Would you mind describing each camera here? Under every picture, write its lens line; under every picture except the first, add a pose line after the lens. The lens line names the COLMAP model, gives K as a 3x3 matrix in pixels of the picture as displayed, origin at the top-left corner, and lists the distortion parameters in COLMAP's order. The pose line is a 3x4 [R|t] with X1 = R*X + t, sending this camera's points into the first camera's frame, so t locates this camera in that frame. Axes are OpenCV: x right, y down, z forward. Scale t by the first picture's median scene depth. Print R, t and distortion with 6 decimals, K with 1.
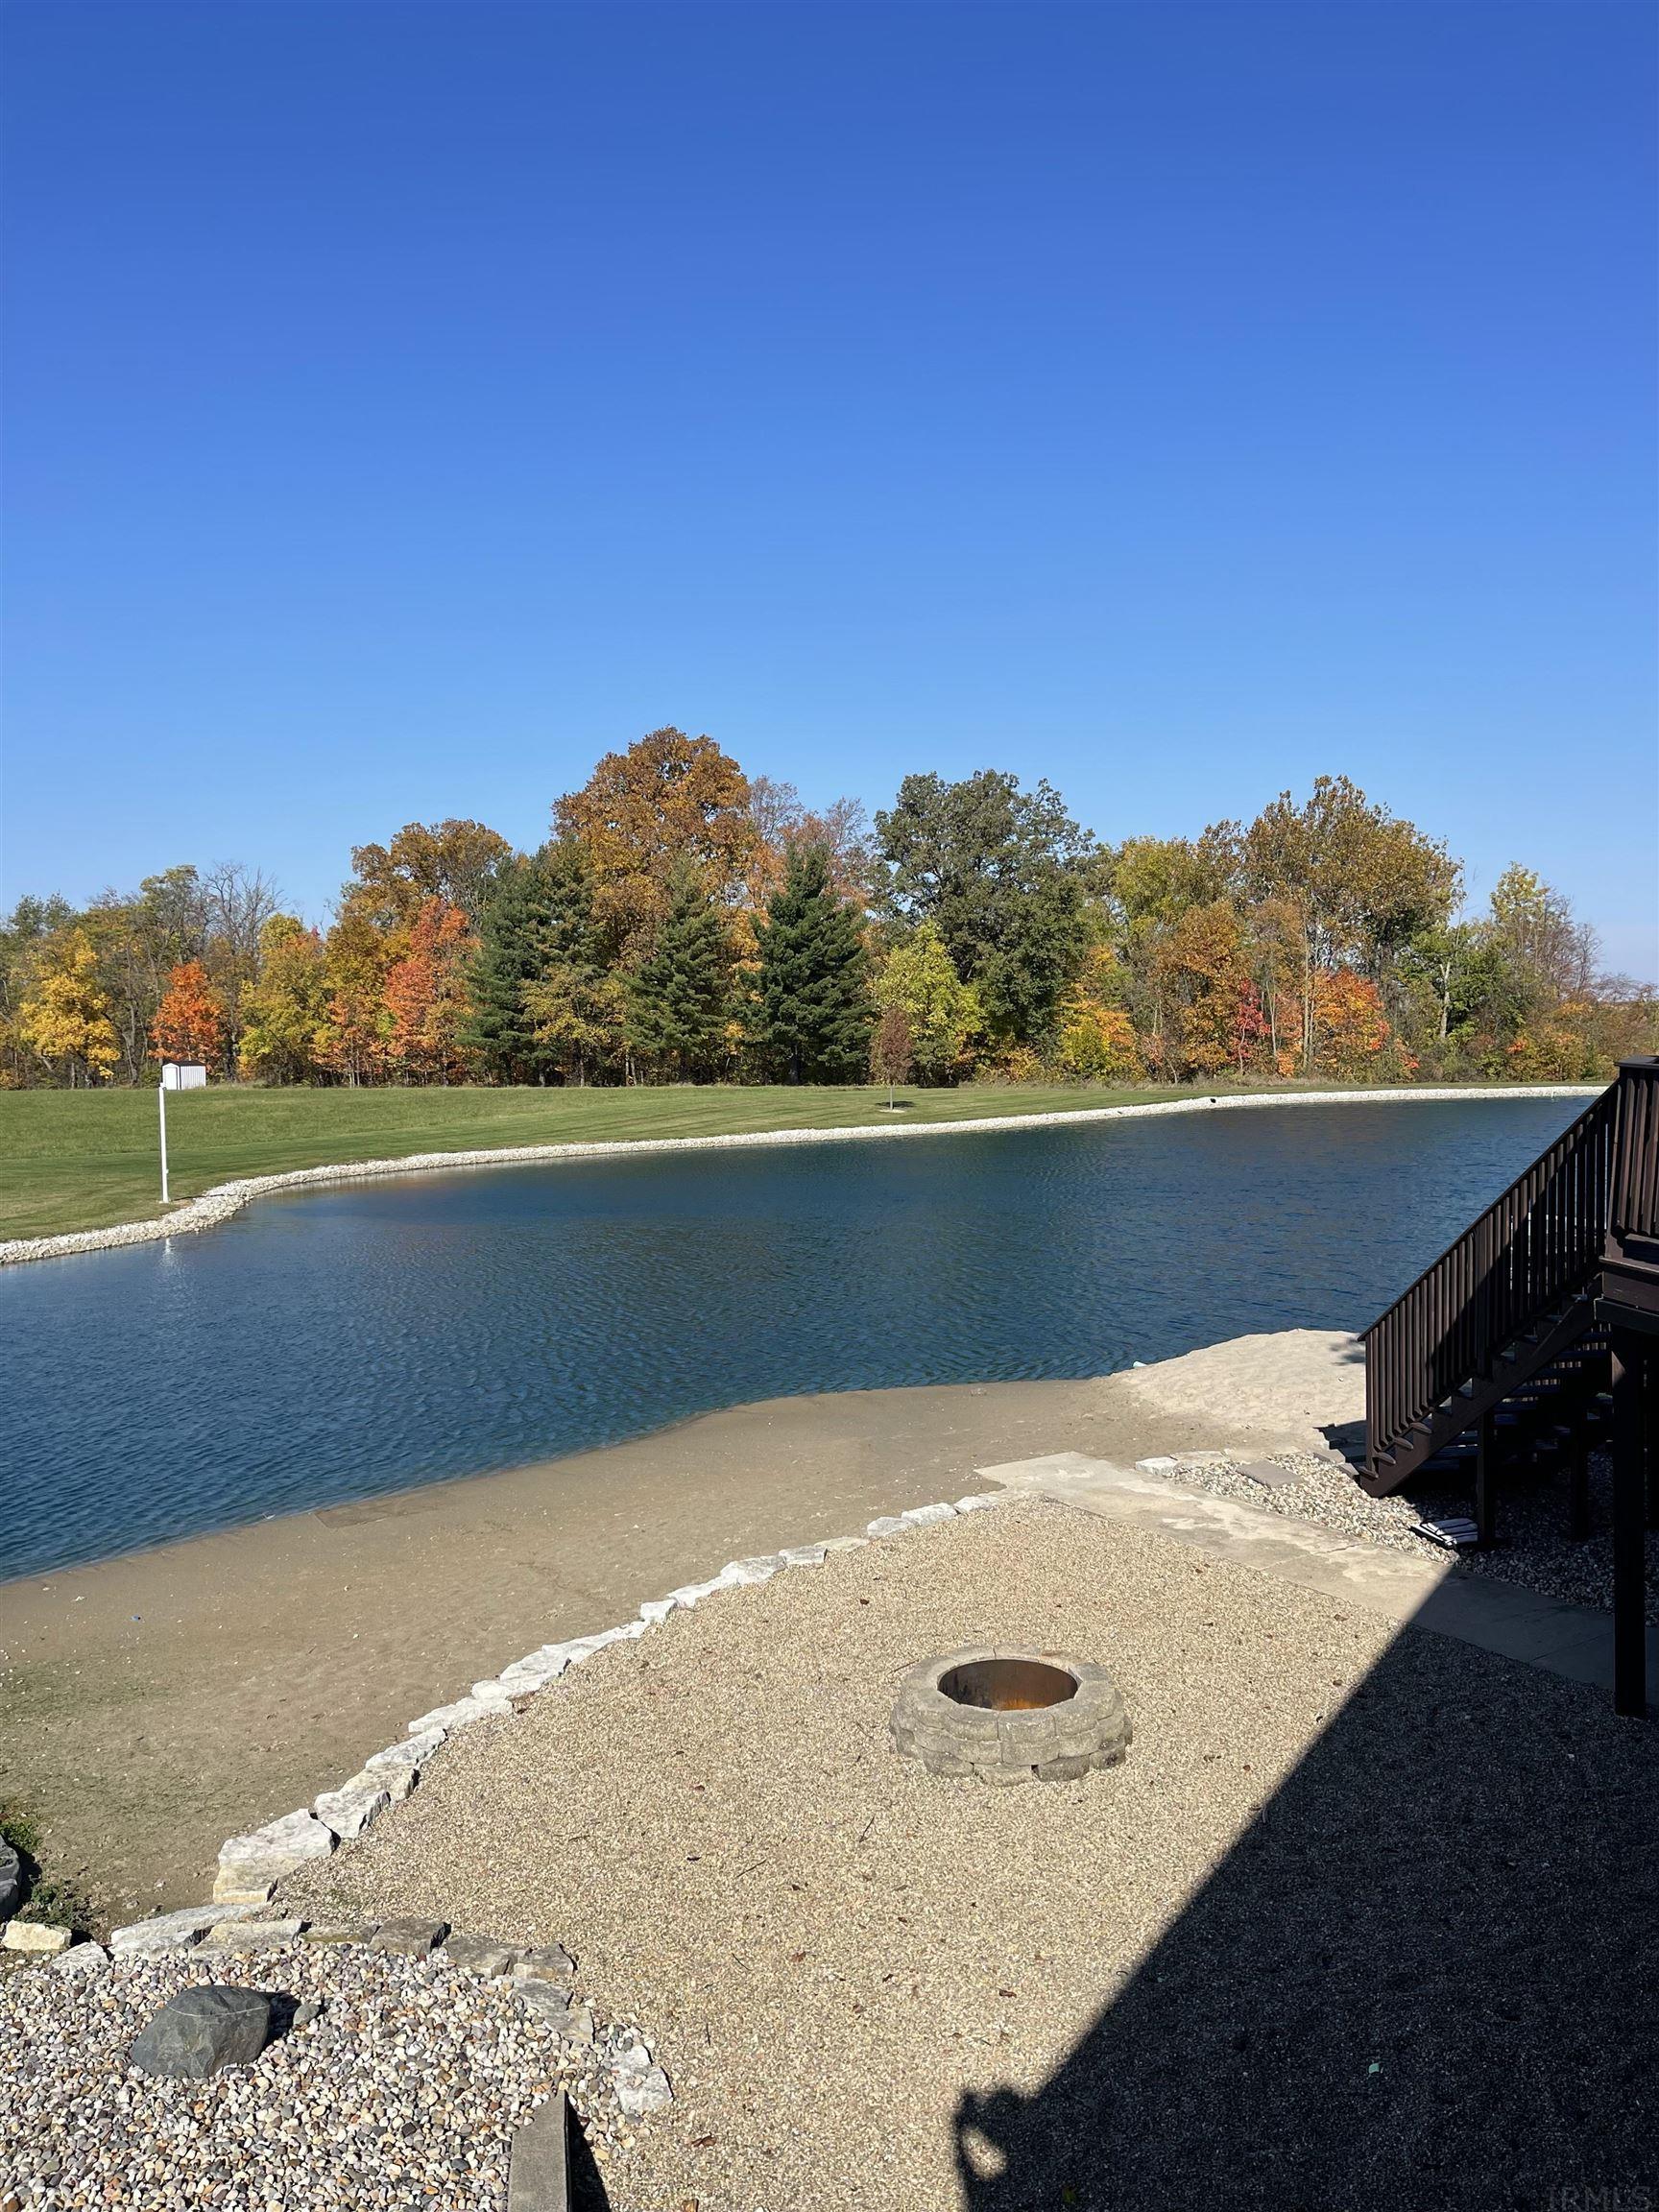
lens RADIAL K [[1649.8, 0, 802.4], [0, 1649.8, 1139.7], [0, 0, 1]] dist [0.044215, -0.084428]
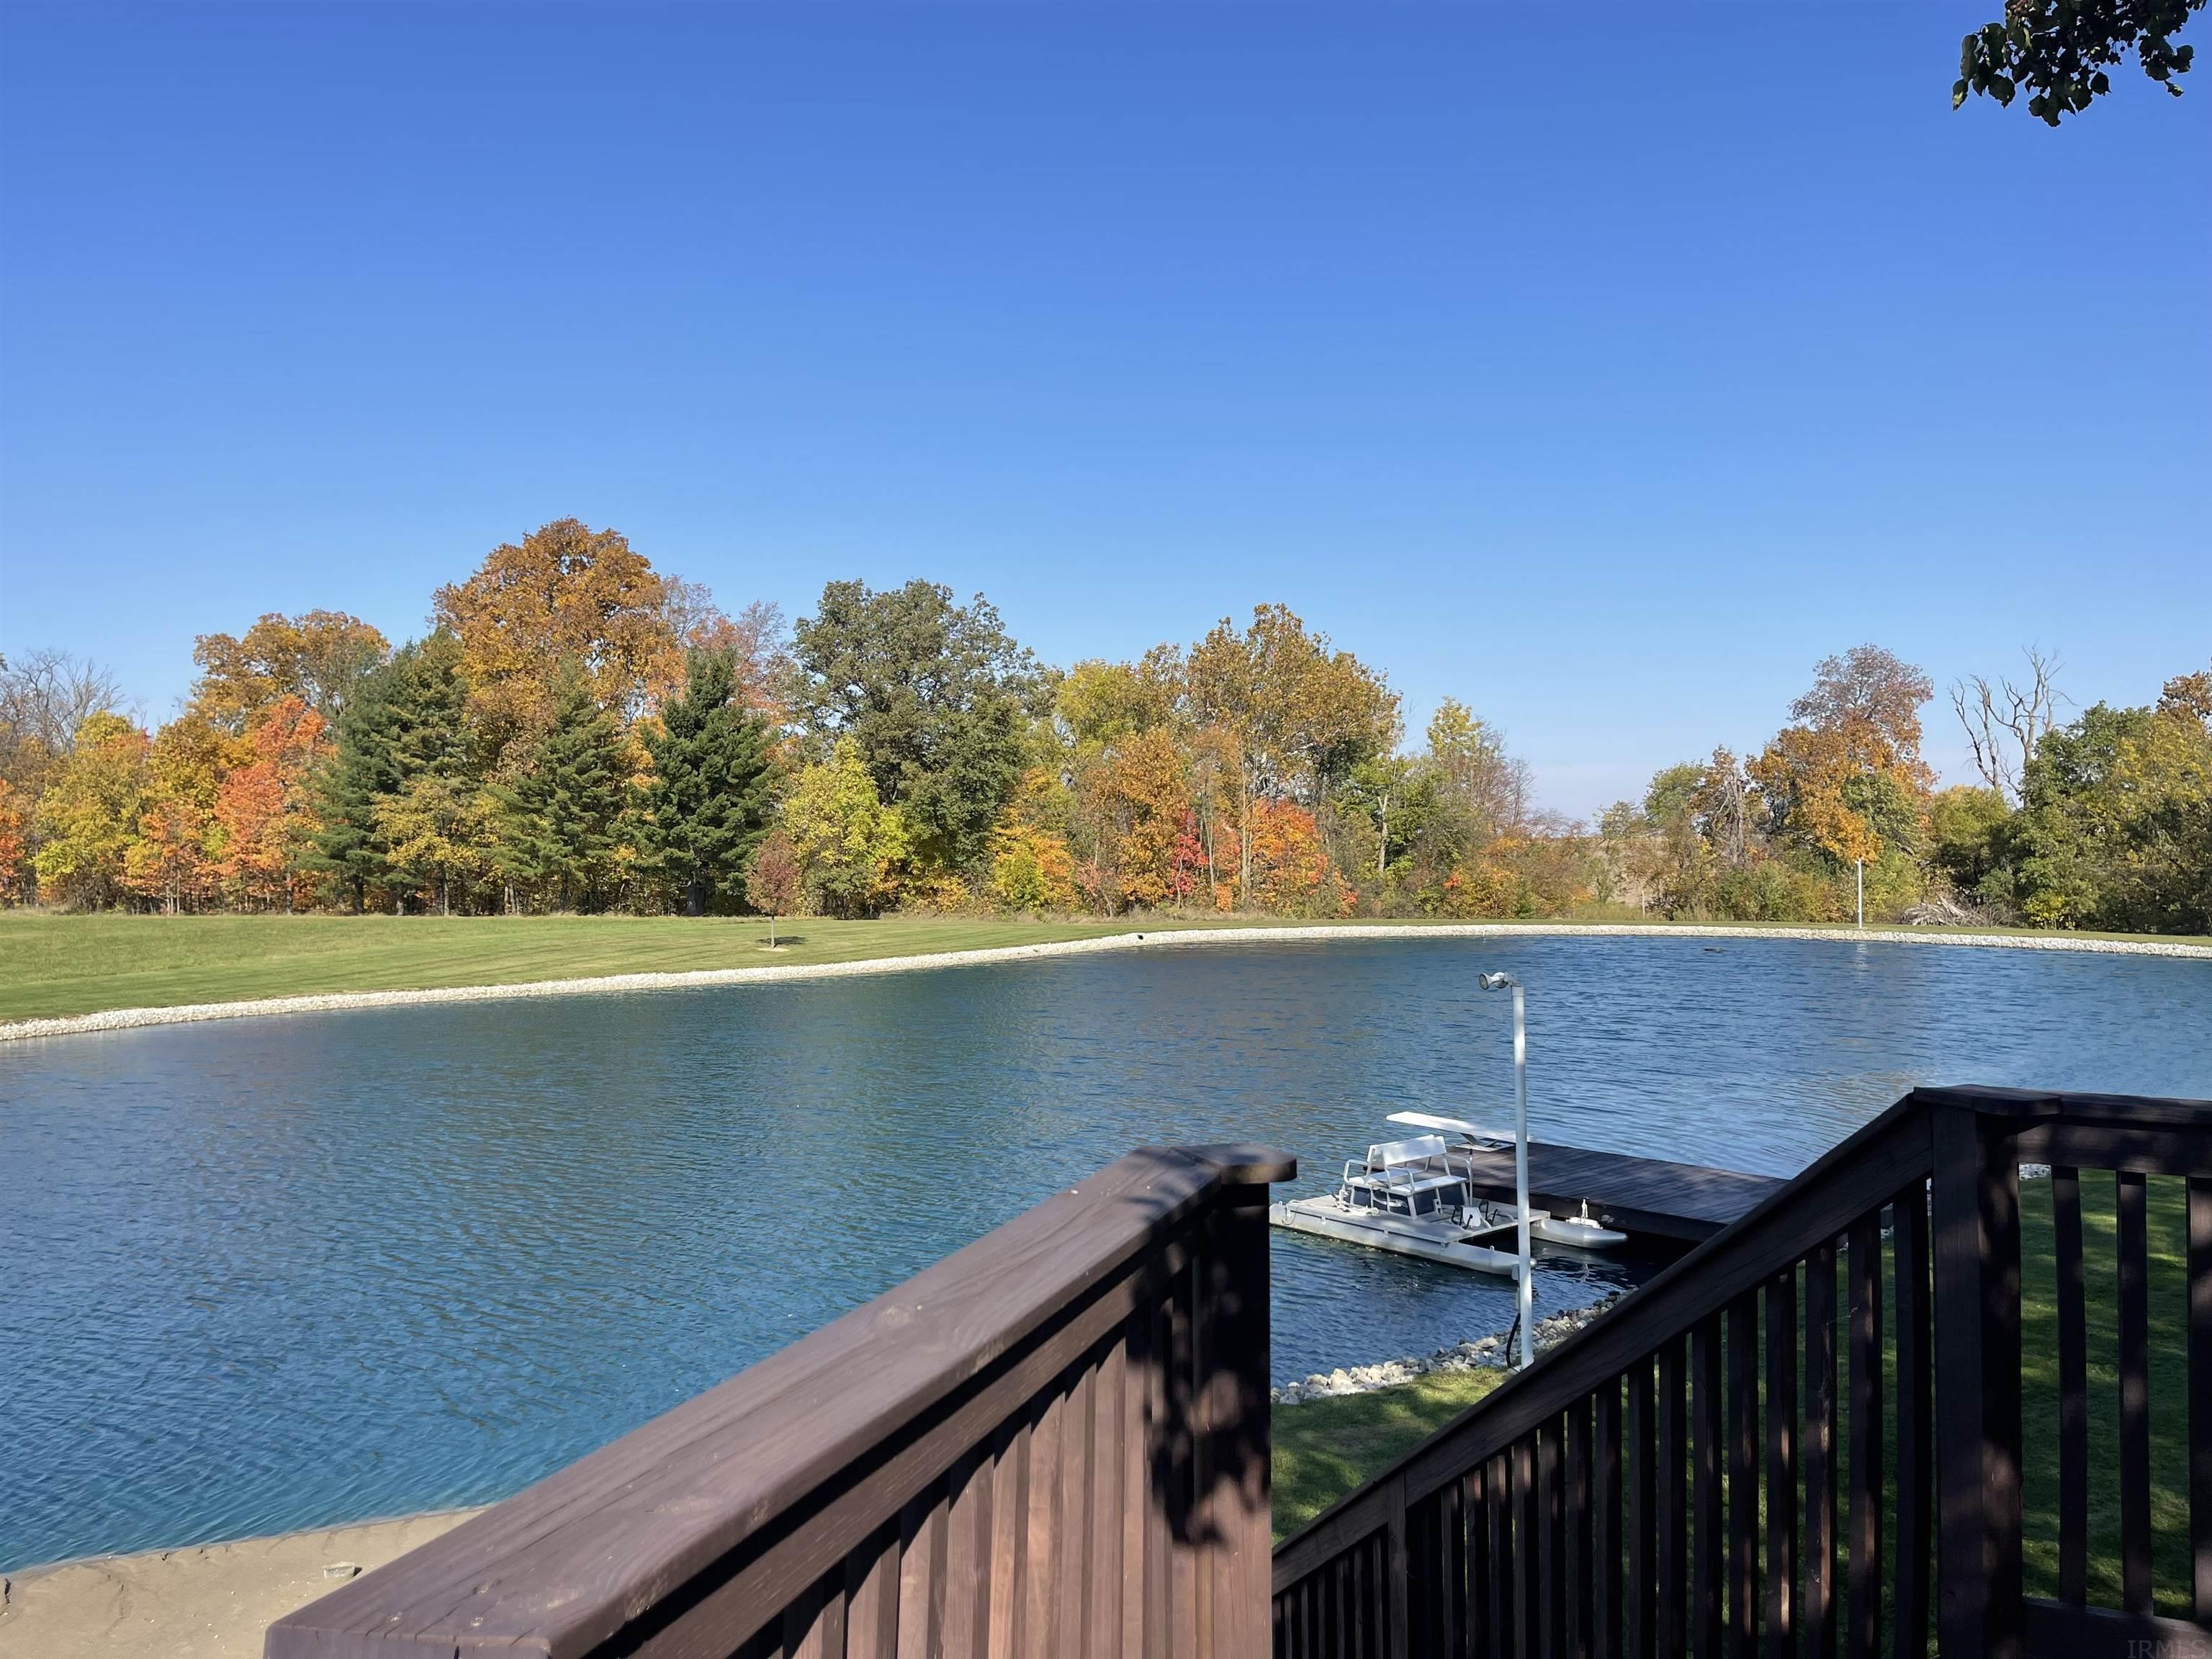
lens RADIAL K [[1649.8, 0, 1084.9], [0, 1649.8, 832.9], [0, 0, 1]] dist [0.044215, -0.084428]
pose [[0.983238, 0.016402, 0.181590, 0.037872], [-0.001971, 0.996843, -0.079370, -0.006797], [-0.182319, 0.077681, 0.980166, 0.078528]]
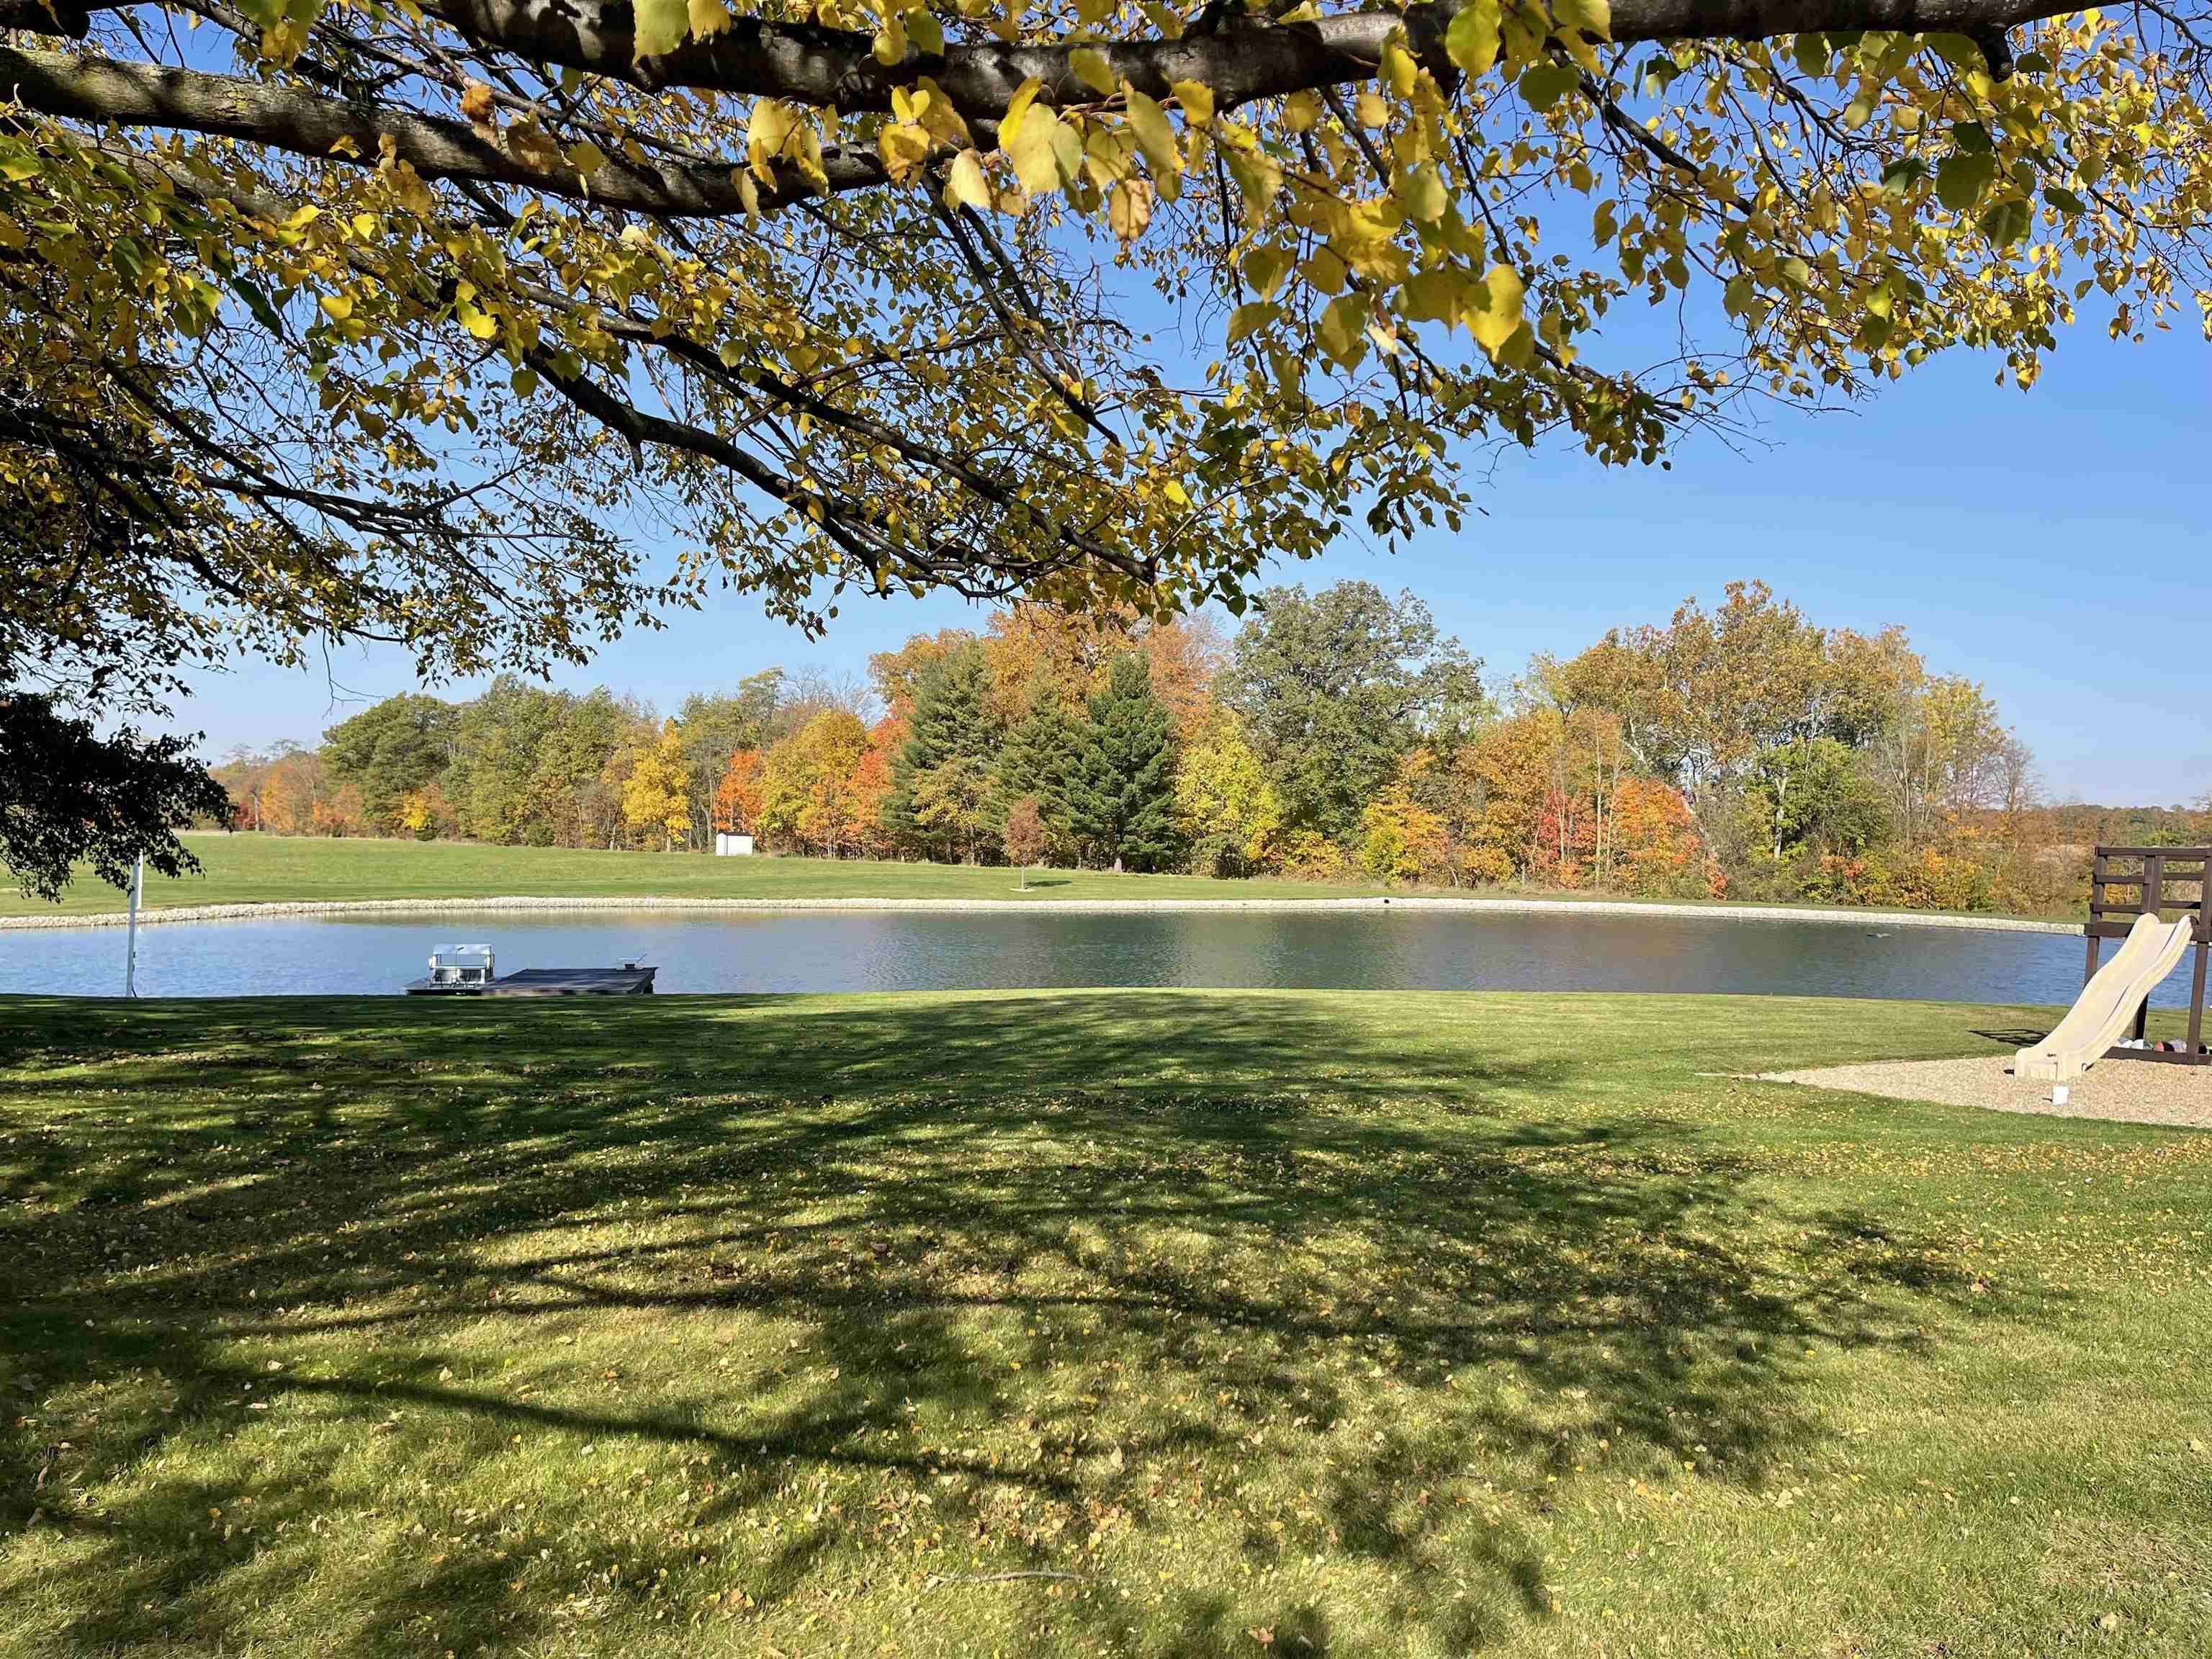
lens RADIAL K [[1649.8, 0, 1111.5], [0, 1649.8, 829.6], [0, 0, 1]] dist [0.044215, -0.084428]
pose [[0.922755, 0.039858, -0.383319, 0.388735], [-0.067366, 0.996006, -0.058604, 0.003121], [0.379452, 0.079900, 0.921755, -0.000534]]
